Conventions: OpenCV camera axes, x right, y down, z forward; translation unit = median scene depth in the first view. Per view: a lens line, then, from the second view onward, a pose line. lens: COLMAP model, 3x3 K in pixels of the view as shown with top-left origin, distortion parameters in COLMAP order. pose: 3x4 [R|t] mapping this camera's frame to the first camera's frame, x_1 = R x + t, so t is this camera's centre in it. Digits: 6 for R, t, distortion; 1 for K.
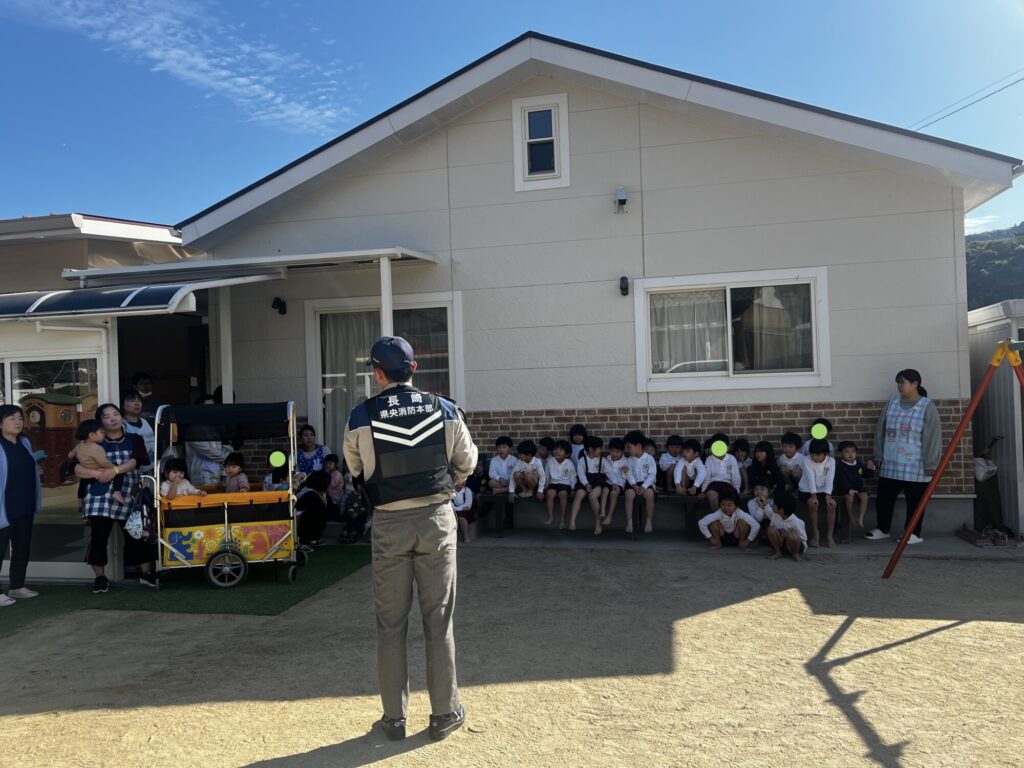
lens RADIAL K [[763.8, 0, 507.5], [0, 763.8, 385.5], [0, 0, 1]] dist [0.044361, -0.048962]
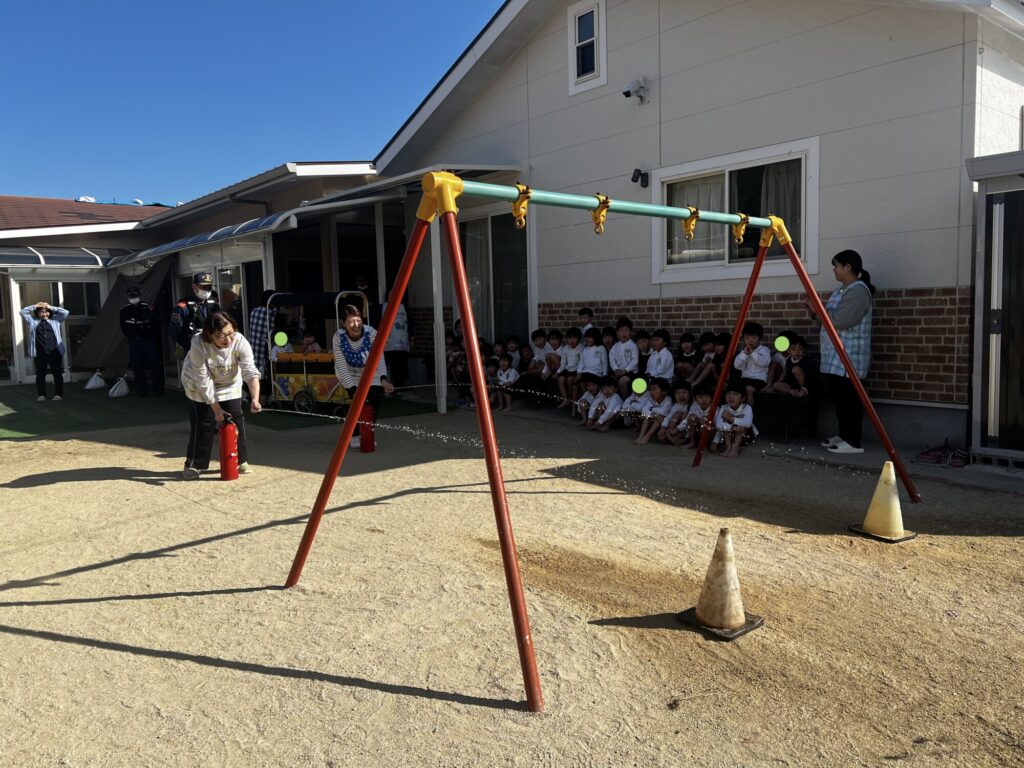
lens RADIAL K [[763.8, 0, 514.8], [0, 763.8, 381.6], [0, 0, 1]] dist [0.044361, -0.048962]
pose [[0.794638, 0.068997, -0.603150, 0.667209], [0.002239, 0.993181, 0.116564, 0.019552], [0.607080, -0.093977, 0.789065, 0.068589]]
